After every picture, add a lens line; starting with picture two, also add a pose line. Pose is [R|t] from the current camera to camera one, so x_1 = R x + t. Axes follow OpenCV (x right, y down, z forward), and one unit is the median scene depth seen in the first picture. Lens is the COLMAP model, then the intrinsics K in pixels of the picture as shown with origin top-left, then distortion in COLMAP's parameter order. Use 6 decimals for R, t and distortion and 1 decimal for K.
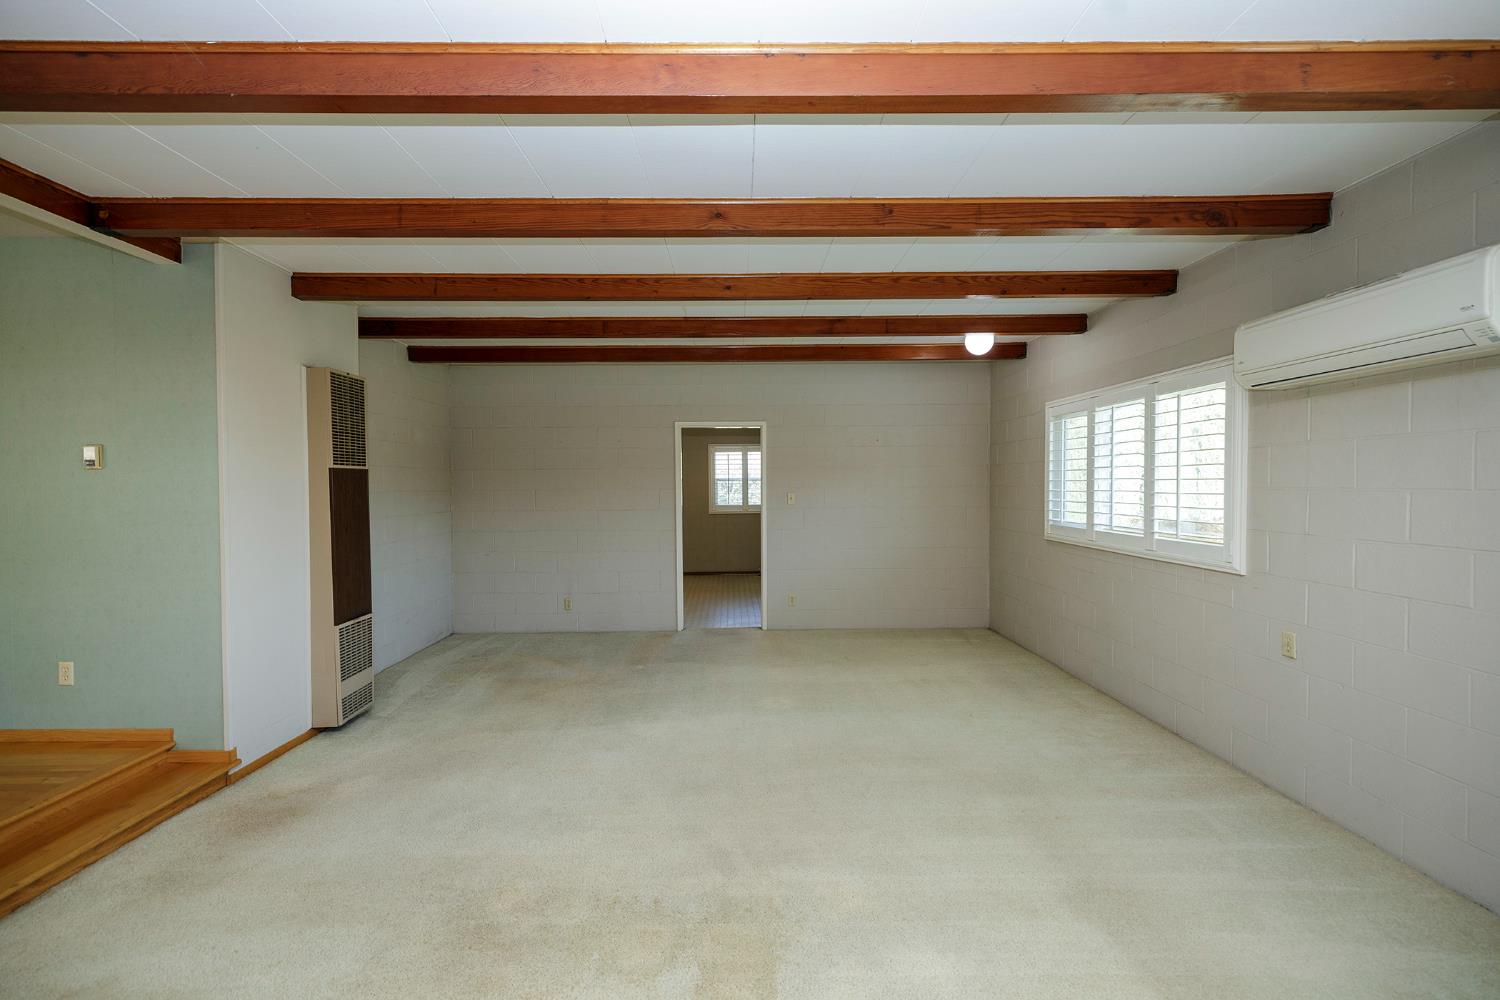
lens RADIAL K [[626.3, 0, 744.6], [0, 626.3, 494.1], [0, 0, 1]] dist [0.000654, 0.000164]
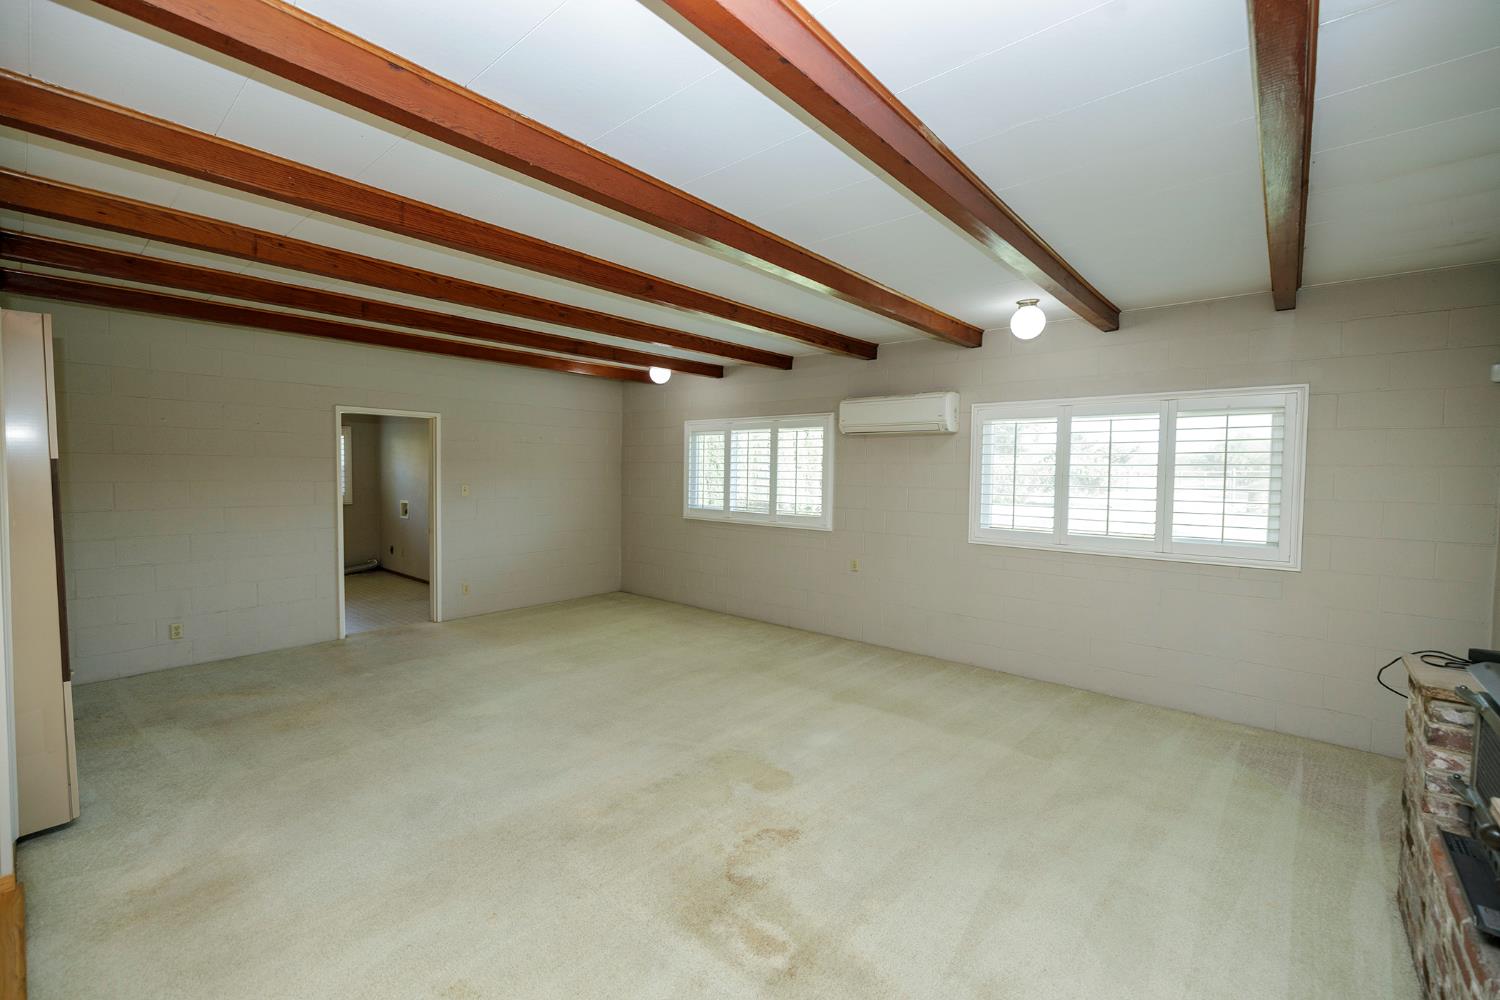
lens RADIAL K [[626.3, 0, 742.3], [0, 626.3, 496.7], [0, 0, 1]] dist [0.000654, 0.000164]
pose [[0.666644, -0.017801, 0.745163, -0.637586], [-0.004016, 0.999614, 0.027473, -0.021254], [-0.745365, -0.021307, 0.666316, -0.039447]]
